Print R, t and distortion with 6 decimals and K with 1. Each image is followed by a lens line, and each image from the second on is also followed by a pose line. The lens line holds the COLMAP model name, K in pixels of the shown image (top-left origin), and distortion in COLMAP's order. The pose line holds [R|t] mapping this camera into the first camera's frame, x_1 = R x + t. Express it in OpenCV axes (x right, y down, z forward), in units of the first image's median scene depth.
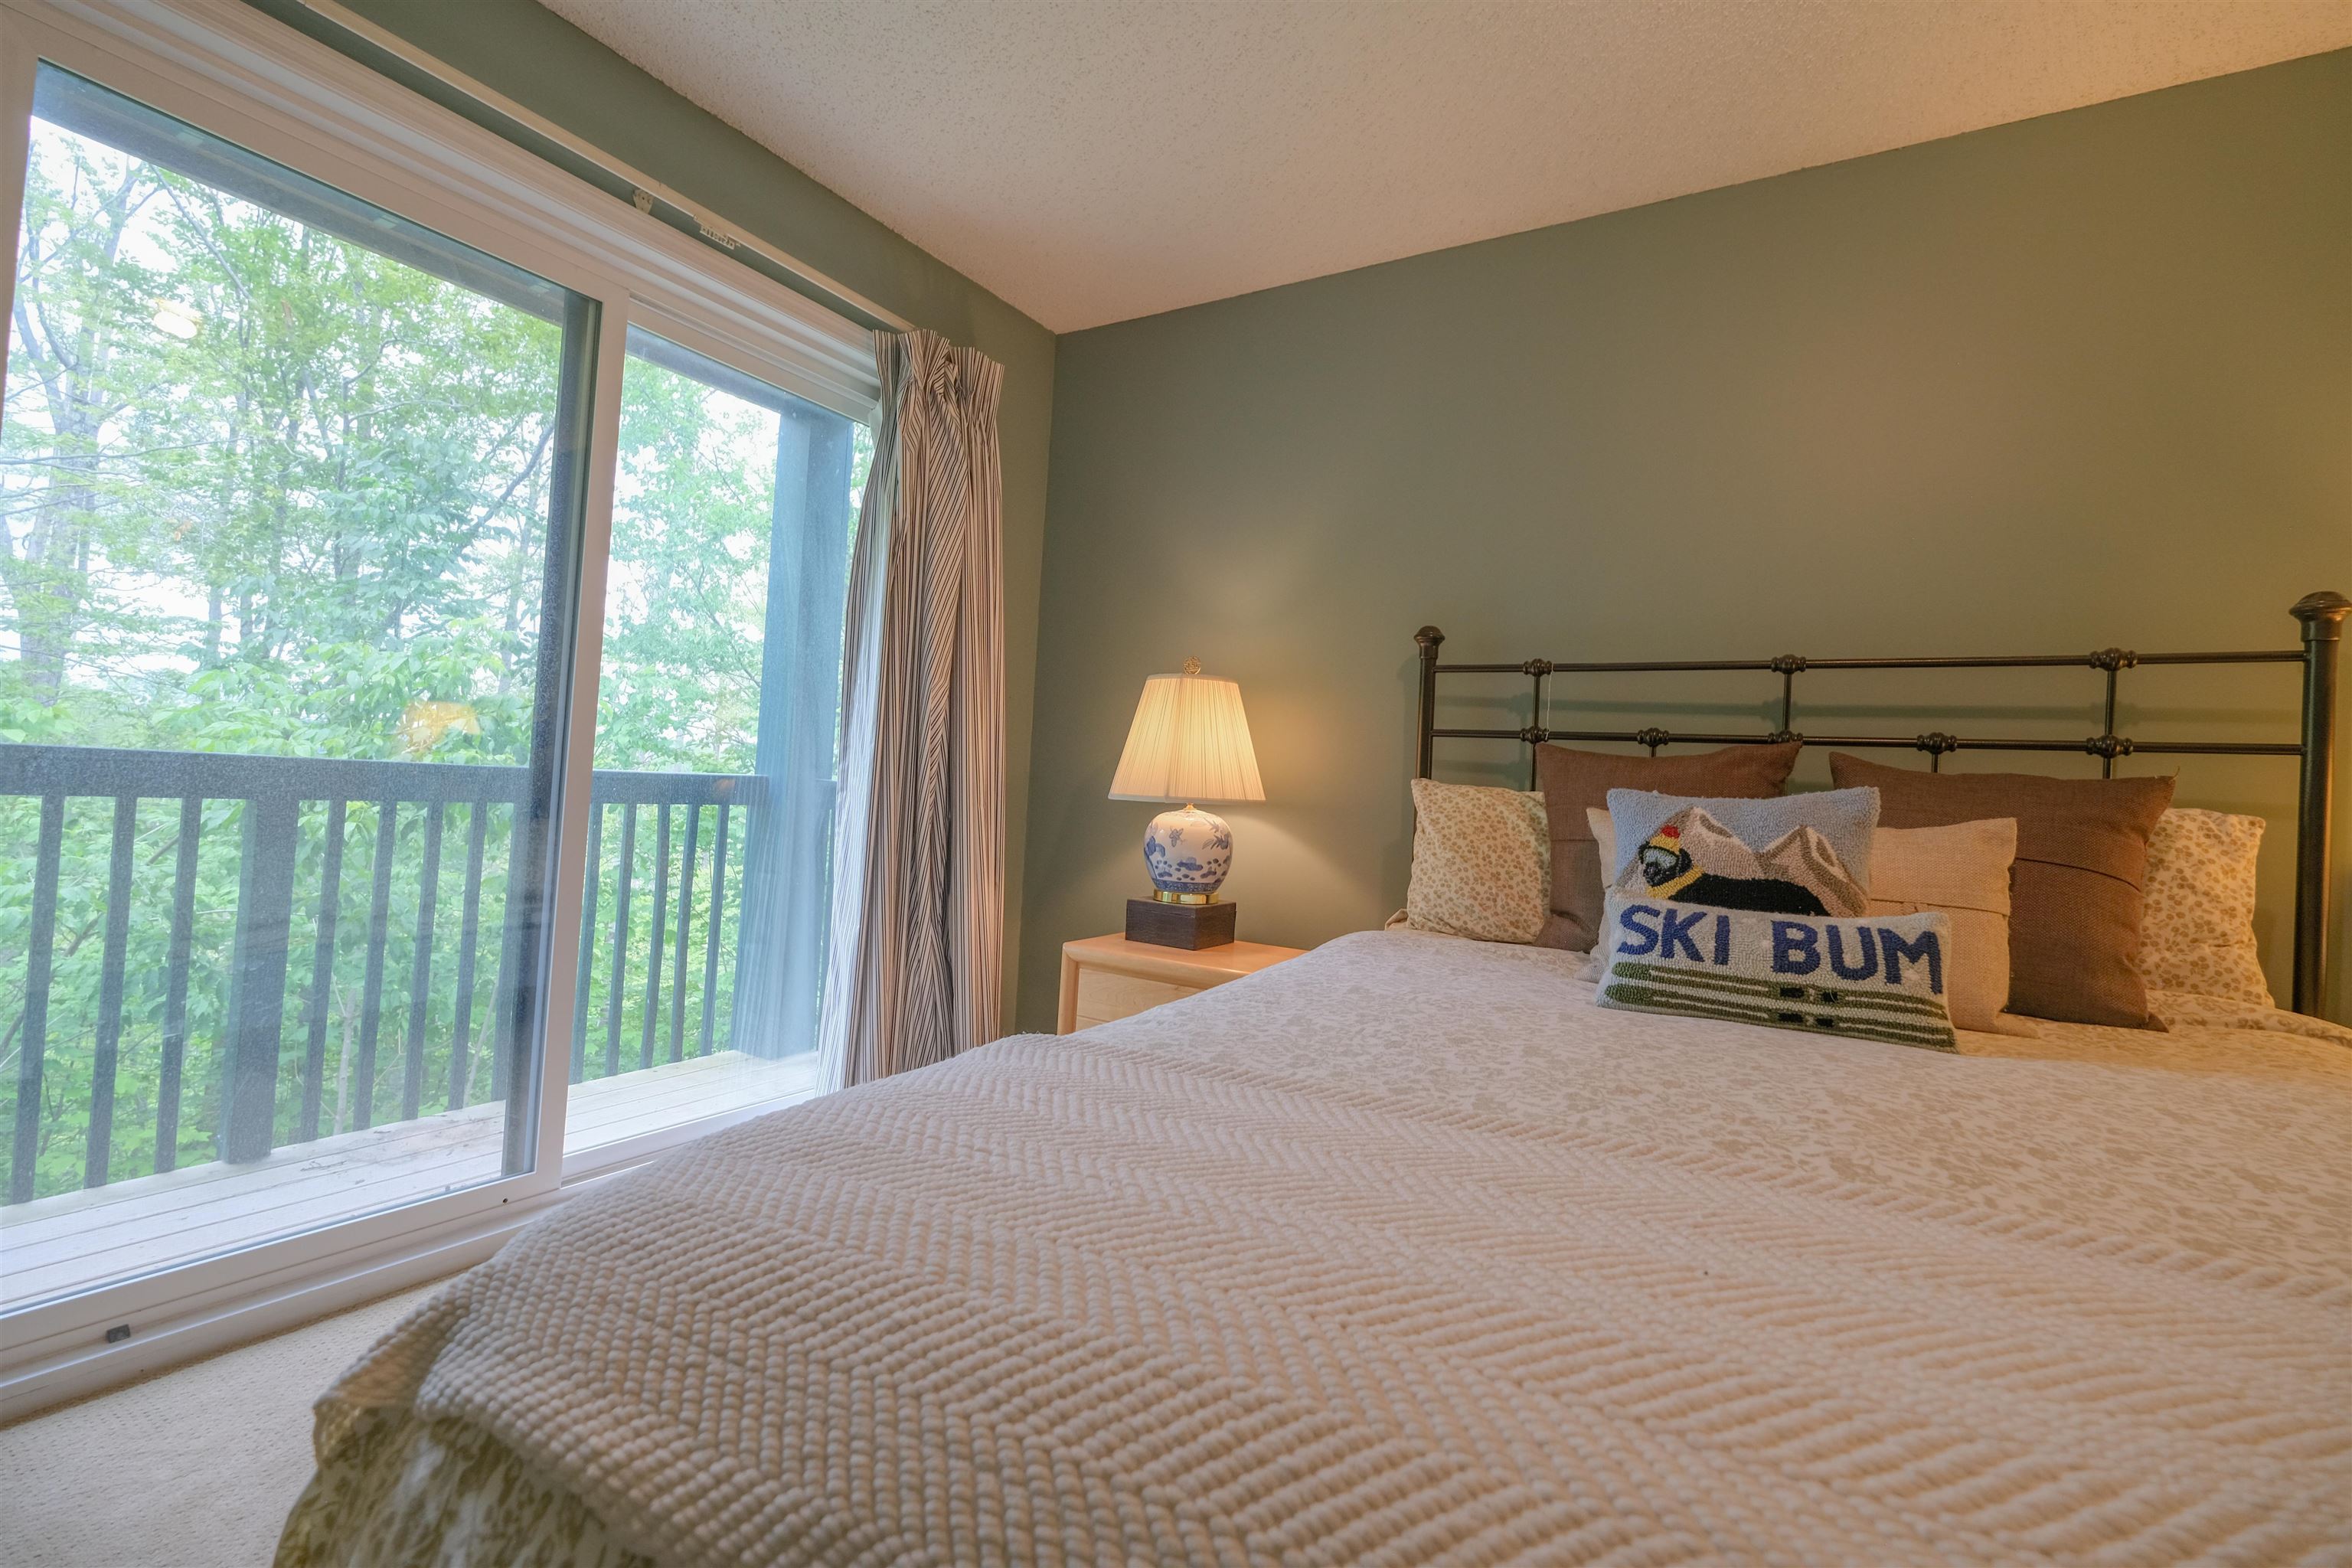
lens RADIAL K [[1018.9, 0, 1175.4], [0, 1018.9, 758.7], [0, 0, 1]] dist [-0.001650, -0.000512]
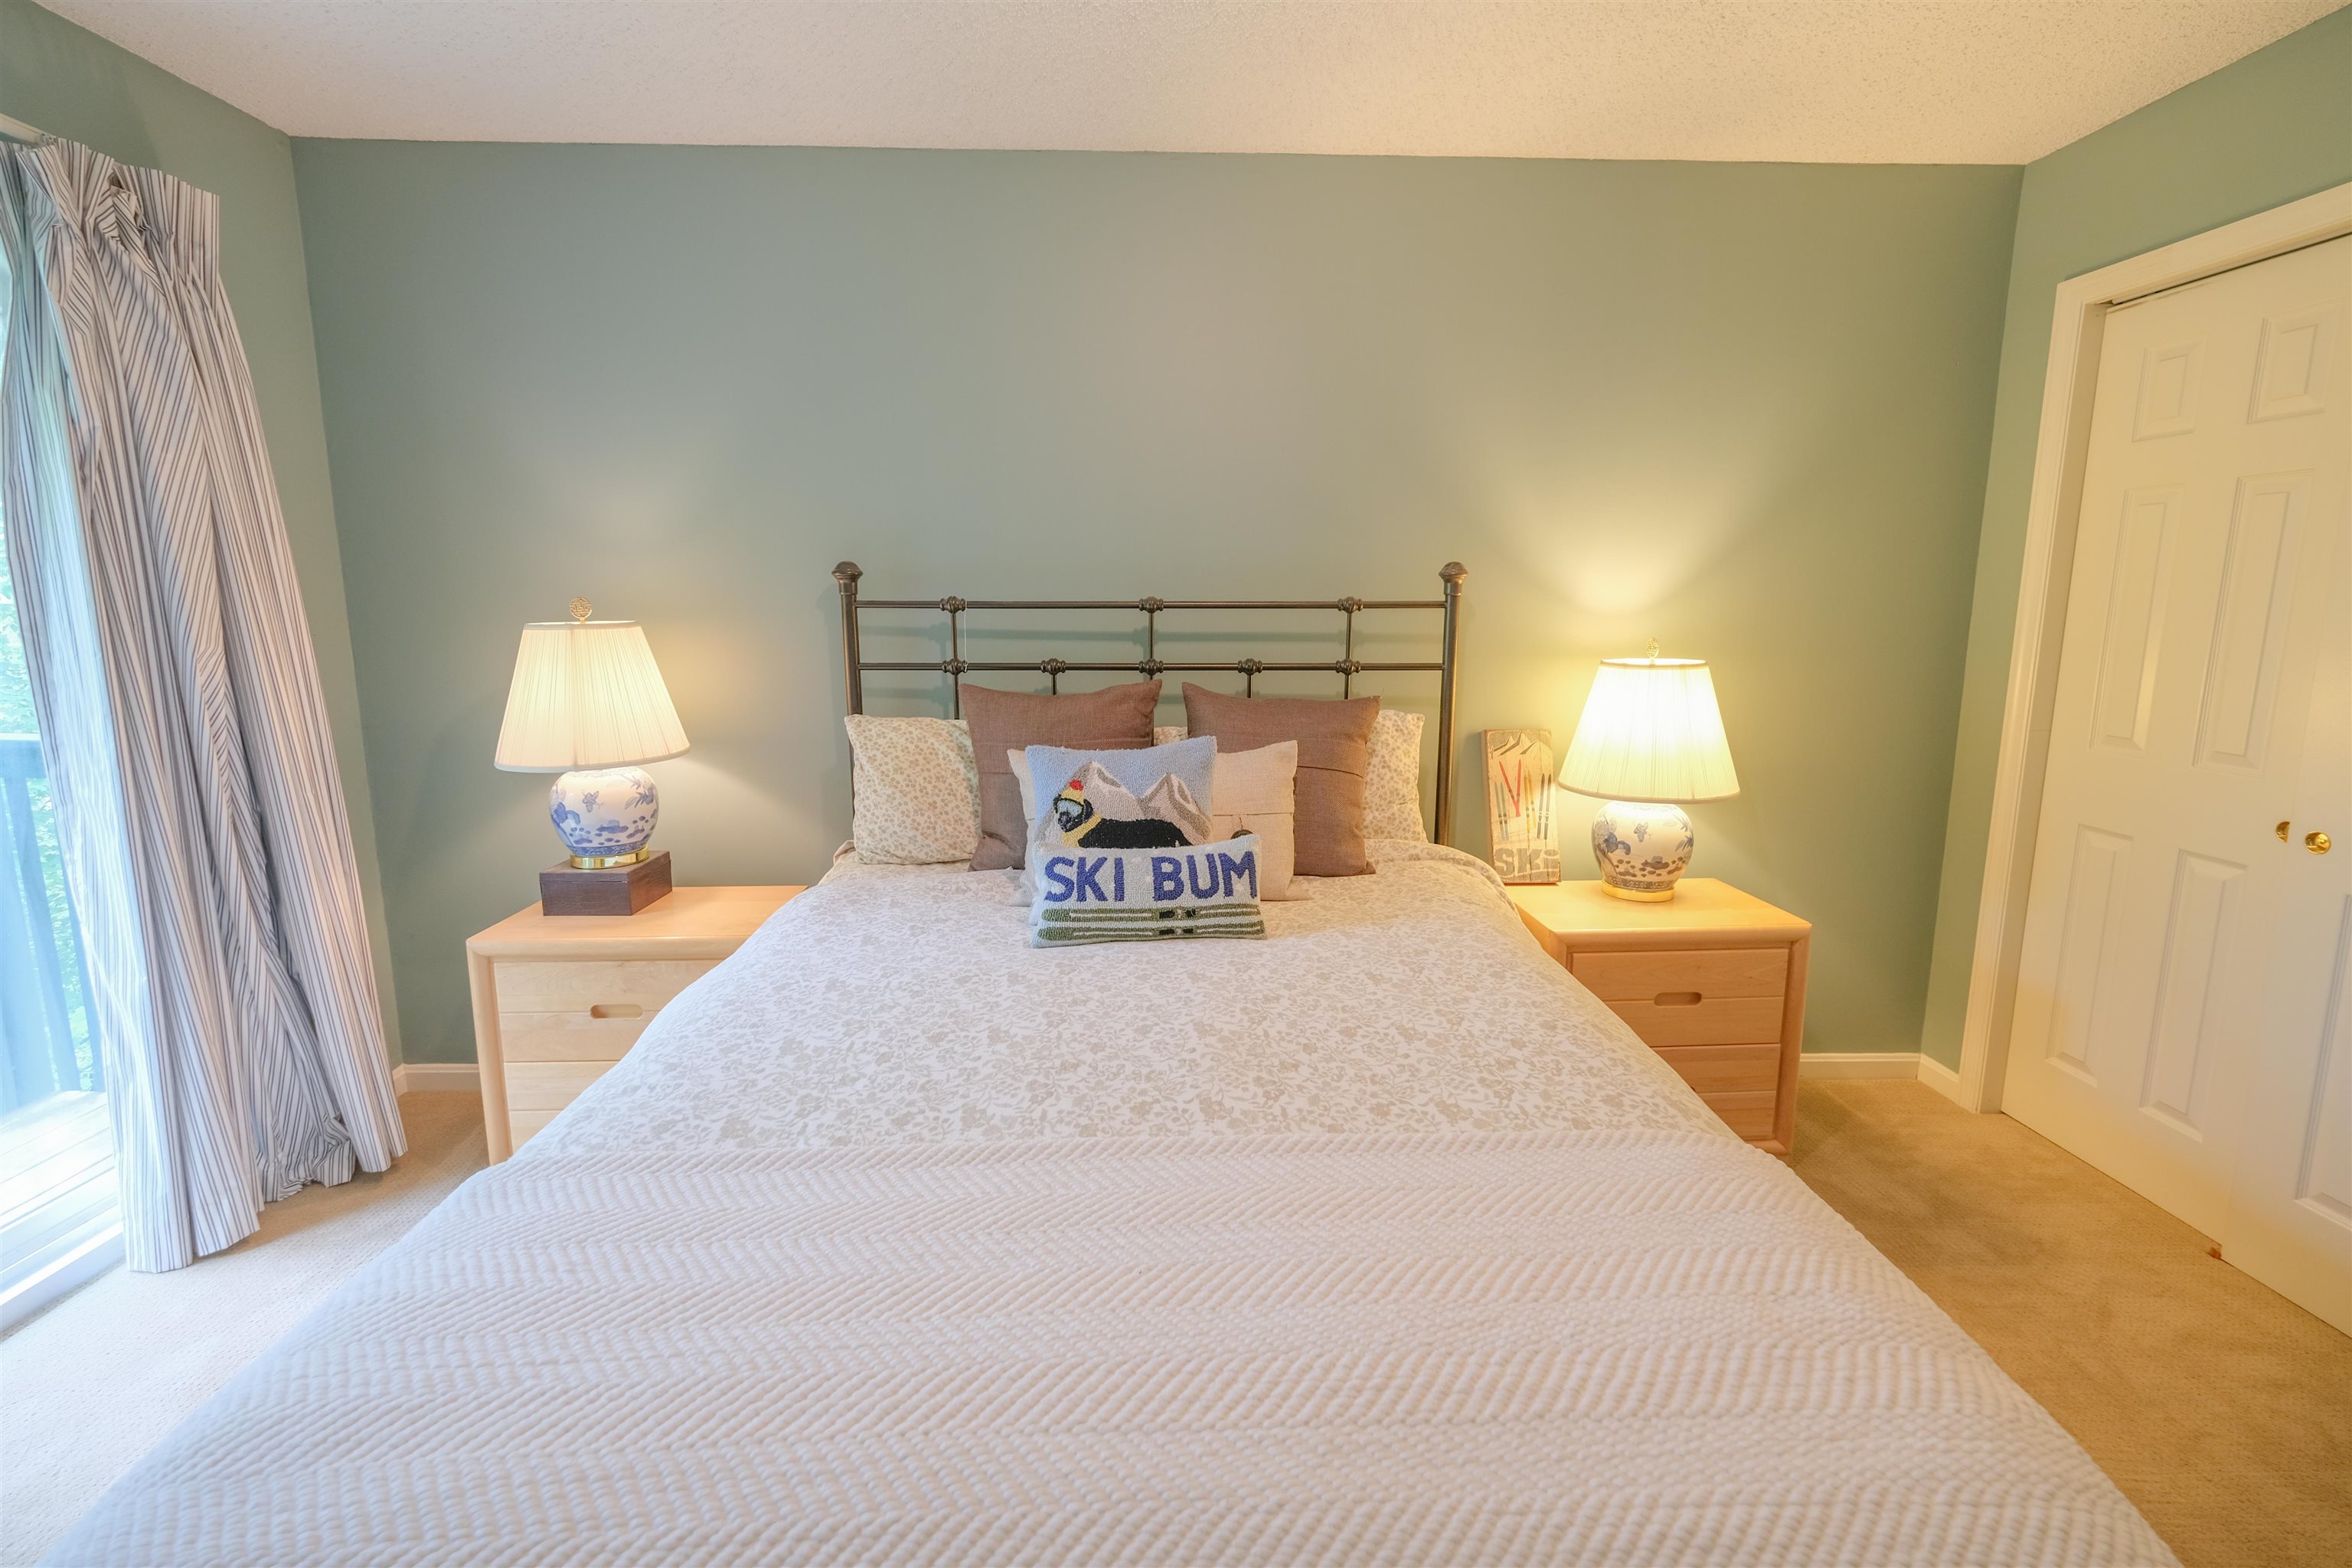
lens RADIAL K [[1018.9, 0, 1175.4], [0, 1018.9, 758.7], [0, 0, 1]] dist [-0.001650, -0.000512]
pose [[0.840164, -0.139081, 0.524195, -0.051154], [0.032038, 0.977598, 0.208030, -0.211836], [-0.541385, -0.157985, 0.825798, -0.069683]]
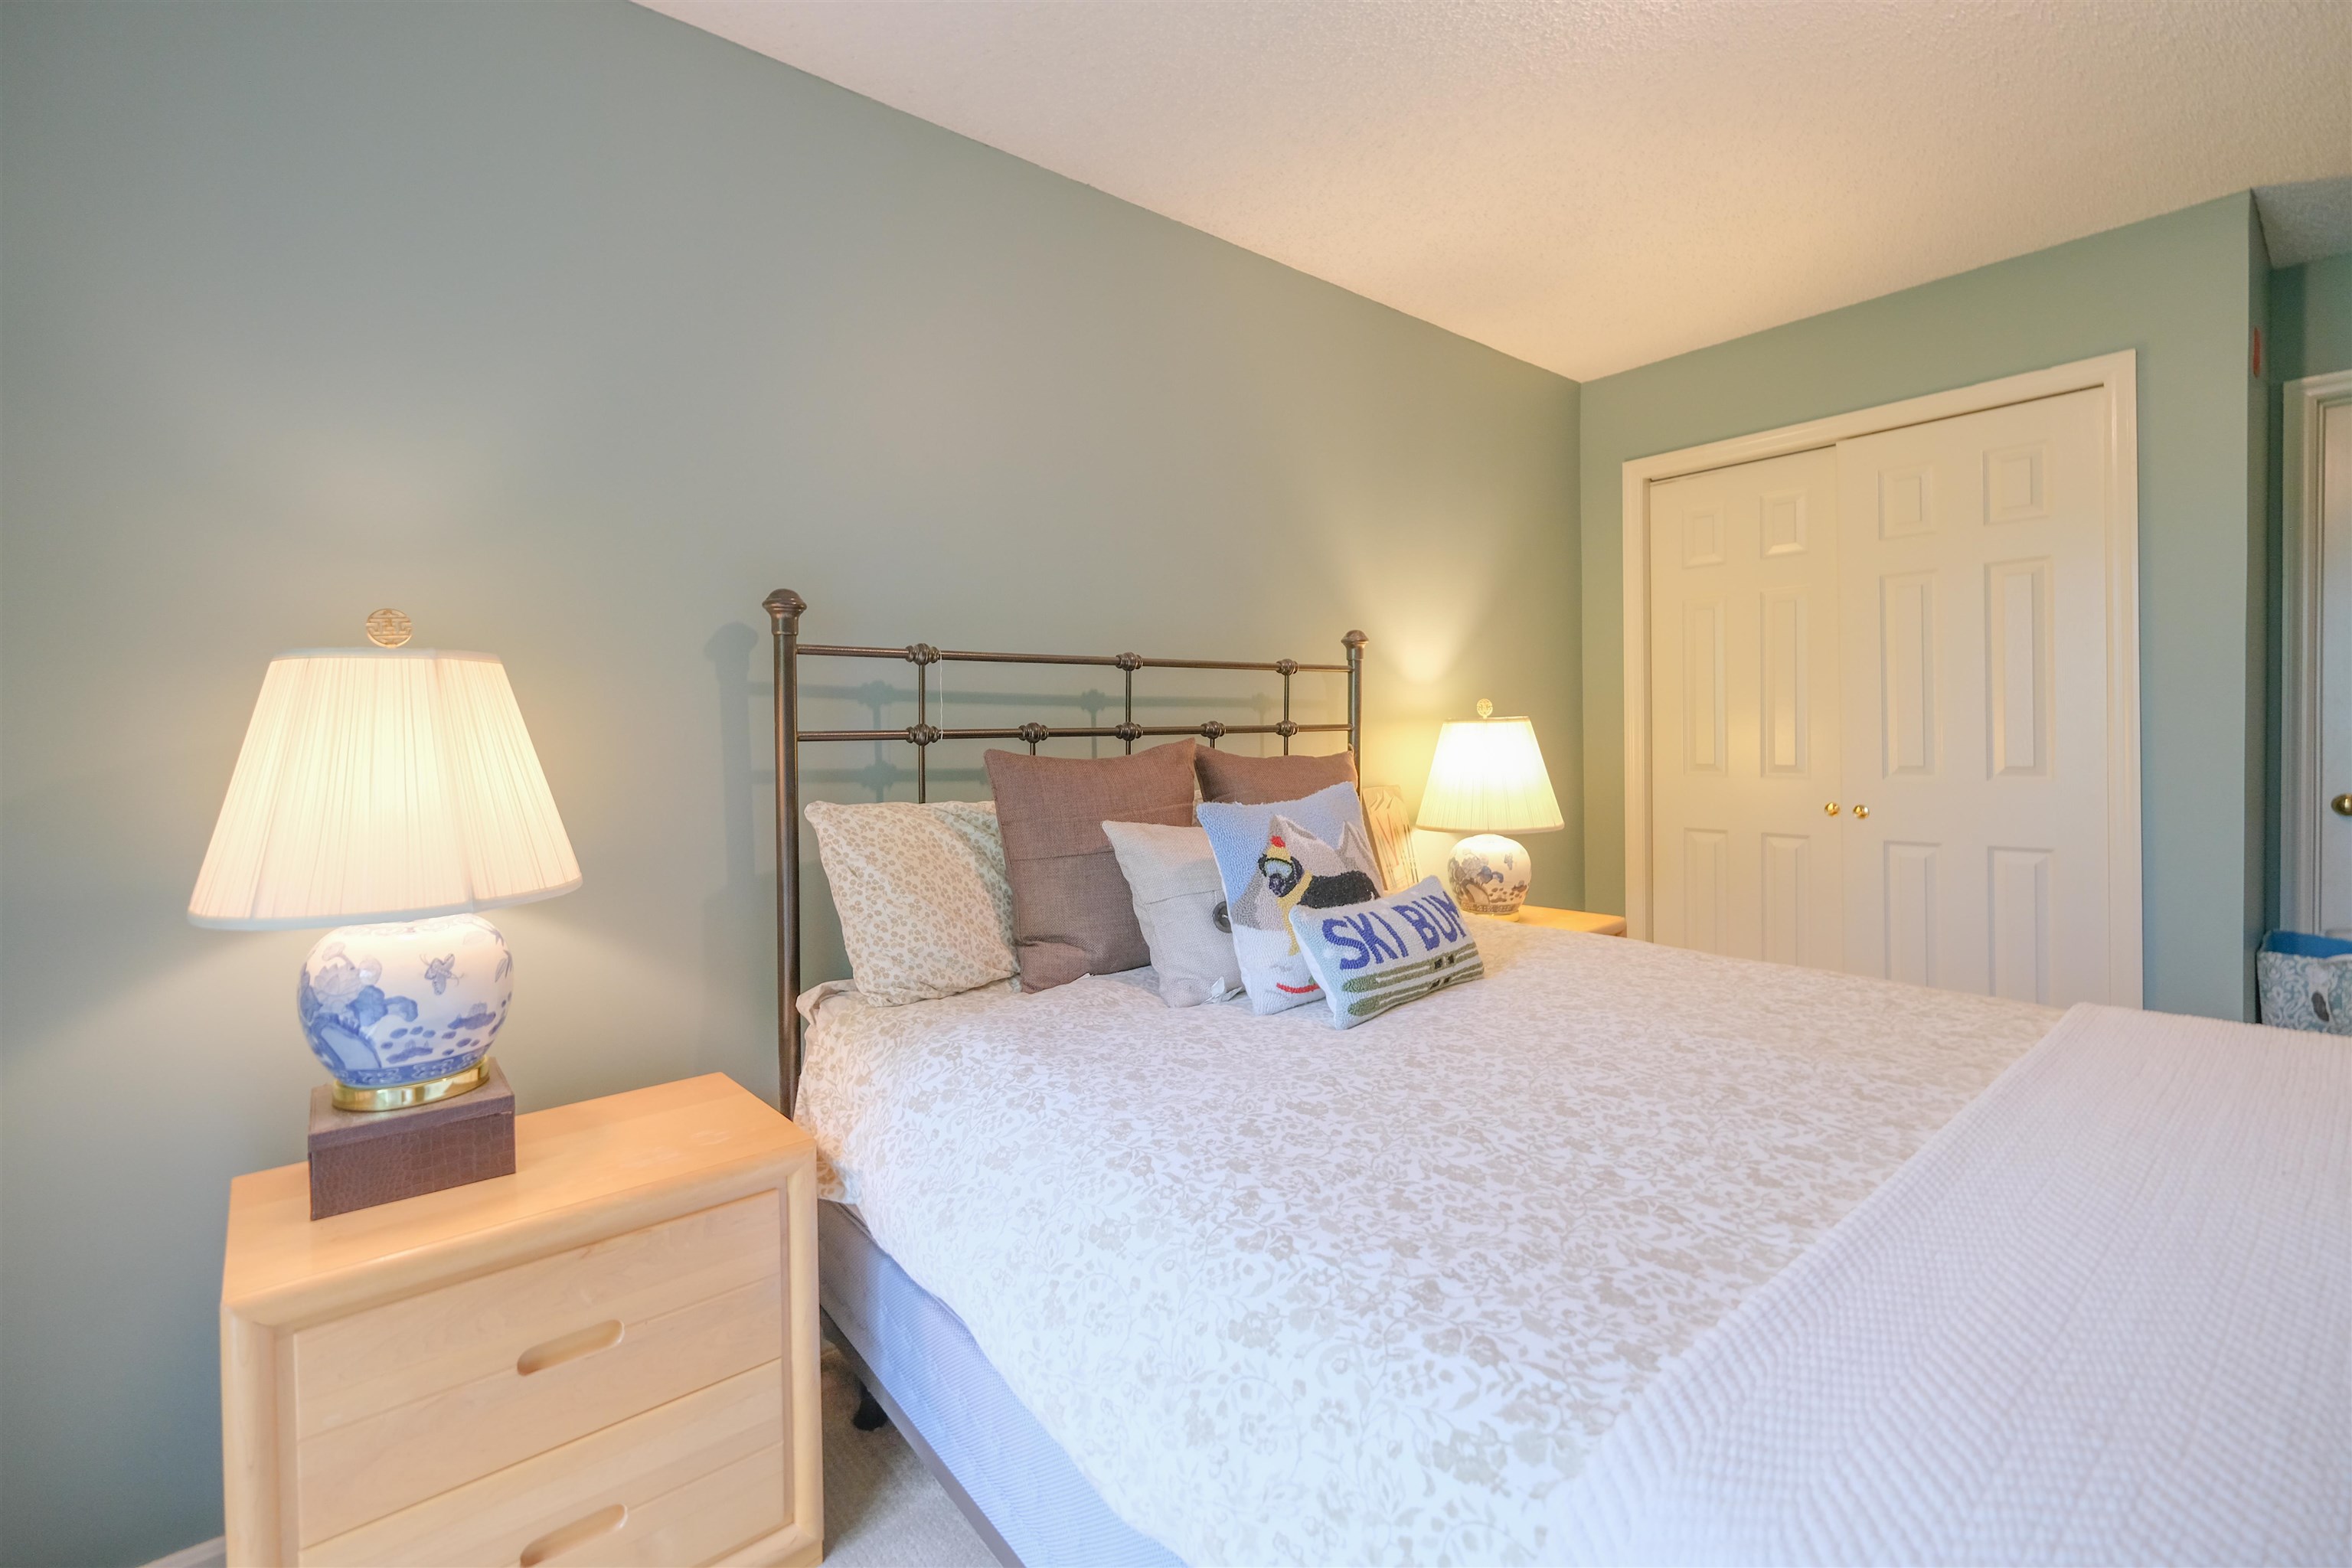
lens RADIAL K [[1022.7, 0, 1154.1], [0, 1022.7, 750.6], [0, 0, 1]] dist [0.001430, -0.000070]
pose [[0.330856, -0.078060, 0.940447, -0.546201], [0.011213, 0.996828, 0.078795, -0.107708], [-0.943615, -0.015525, 0.330682, 0.779758]]
